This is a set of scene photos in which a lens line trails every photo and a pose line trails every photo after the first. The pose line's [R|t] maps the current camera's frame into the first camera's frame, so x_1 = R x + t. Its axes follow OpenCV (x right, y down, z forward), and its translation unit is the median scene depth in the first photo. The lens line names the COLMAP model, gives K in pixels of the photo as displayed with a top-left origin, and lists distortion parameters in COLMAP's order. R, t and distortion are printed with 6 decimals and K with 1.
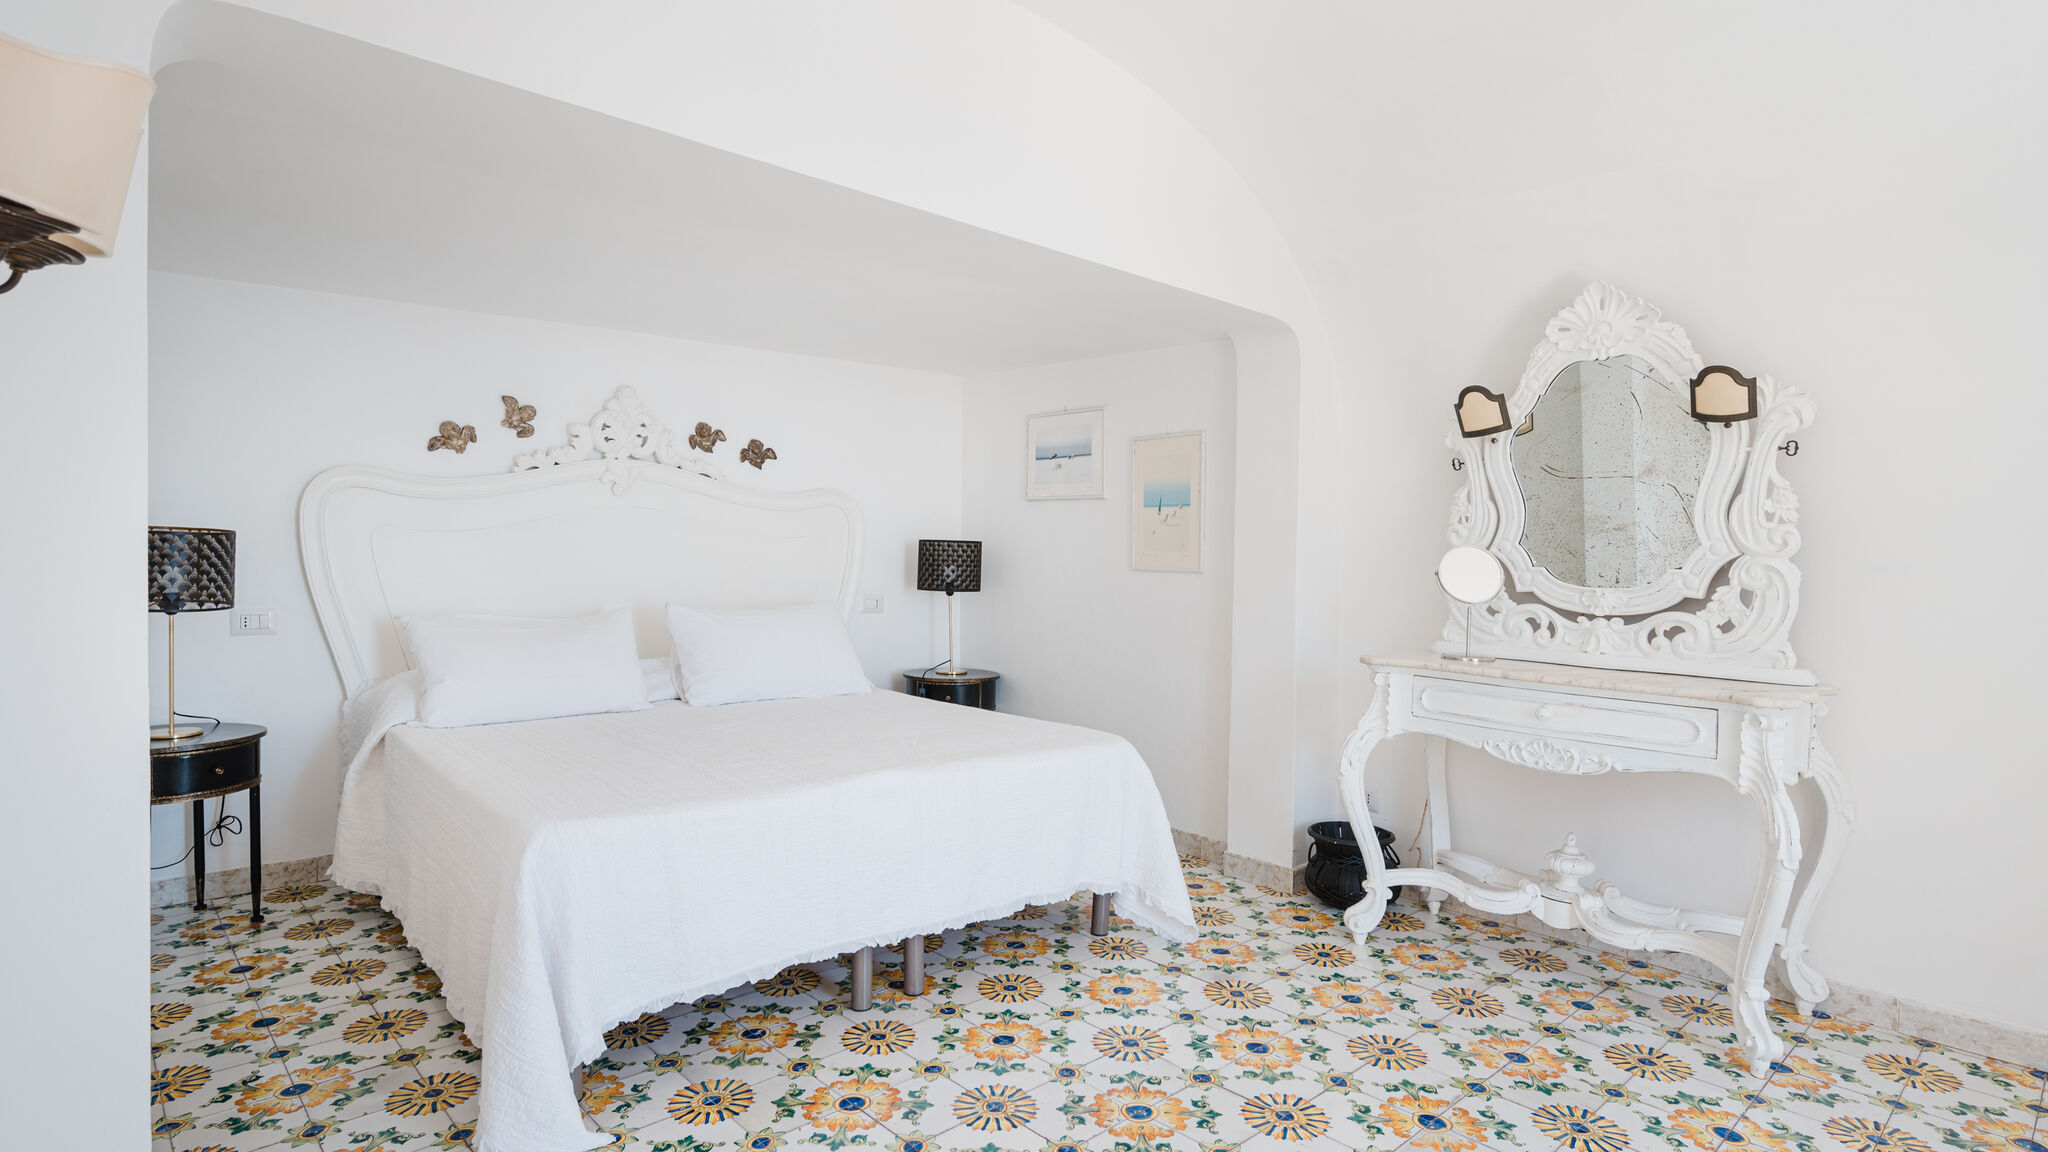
lens RADIAL K [[1006.3, 0, 1012.8], [0, 1006.3, 570.0], [0, 0, 1]] dist [-0.002808, 0.001542]
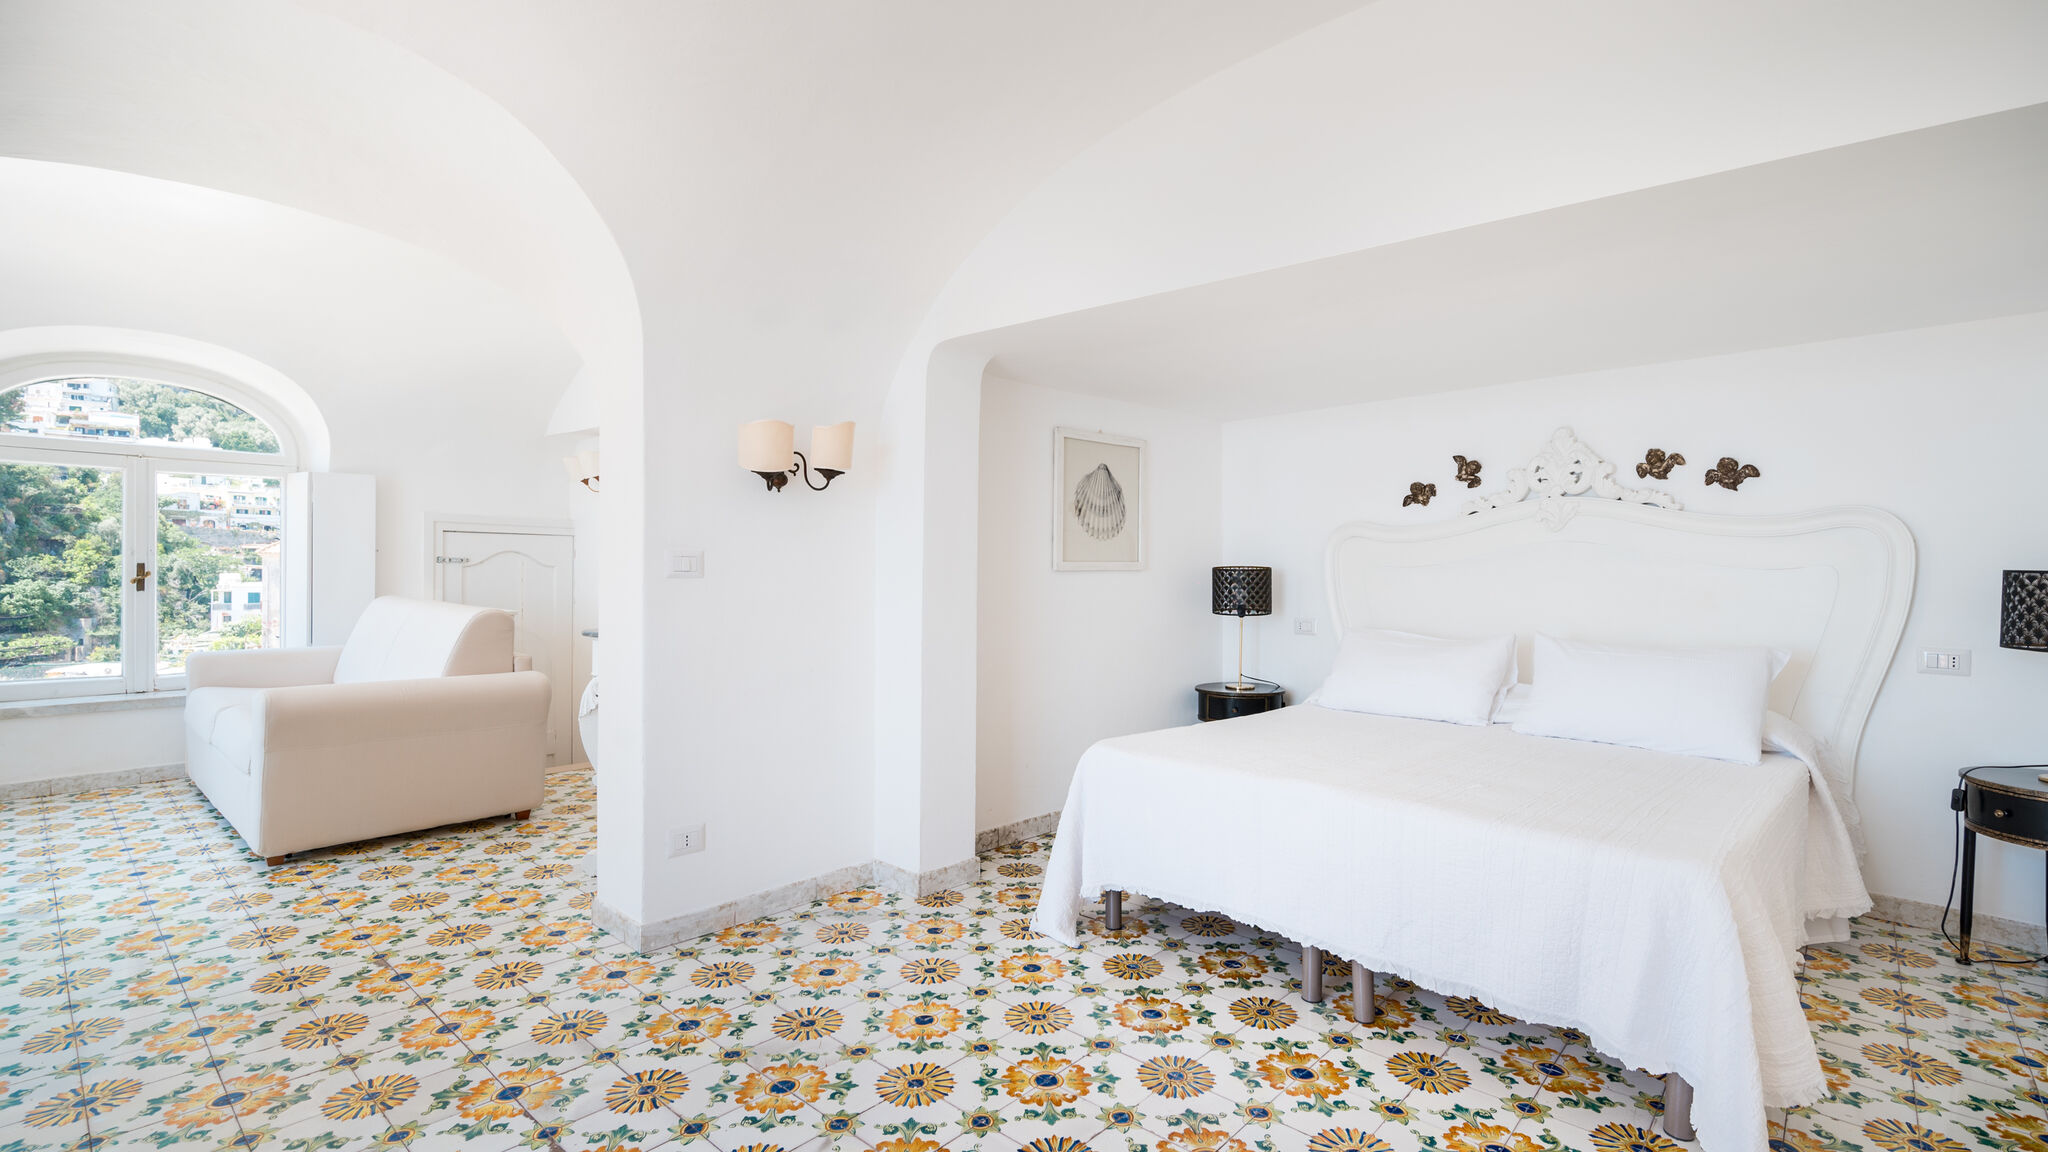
lens RADIAL K [[956.8, 0, 1022.5], [0, 956.8, 570.2], [0, 0, 1]] dist [0.004107, 0.000398]
pose [[0.097770, -0.010864, -0.995150, 0.604489], [-0.031792, 0.999396, -0.014034, -0.001119], [0.994701, 0.033010, 0.097365, 0.371957]]
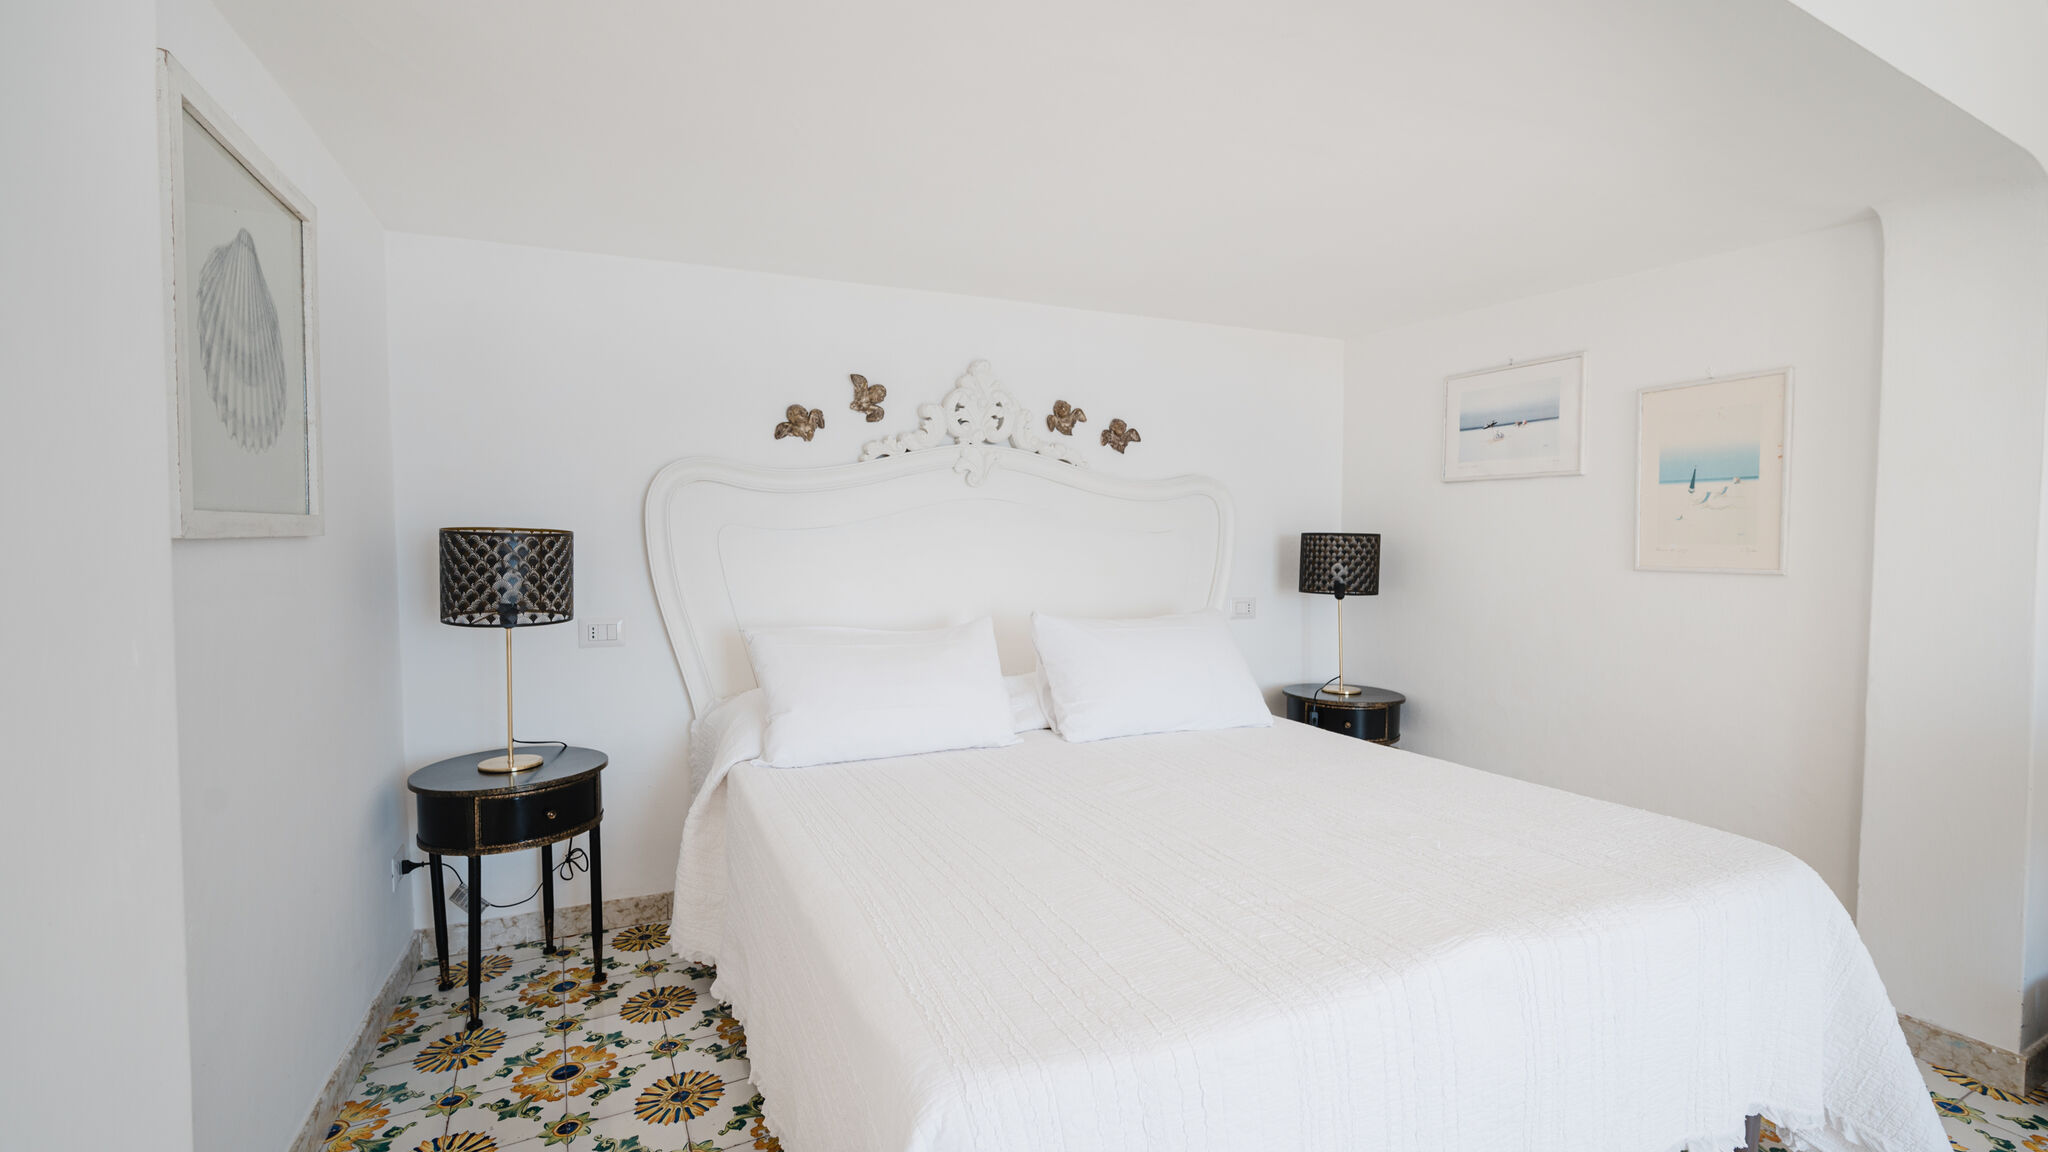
lens RADIAL K [[866.7, 0, 1031.2], [0, 866.7, 569.1], [0, 0, 1]] dist [-0.003842, -0.000528]
pose [[0.966763, -0.001275, -0.255670, -0.162852], [0.003907, 0.999944, 0.009791, -0.009848], [0.255643, -0.010464, 0.966715, 0.308101]]
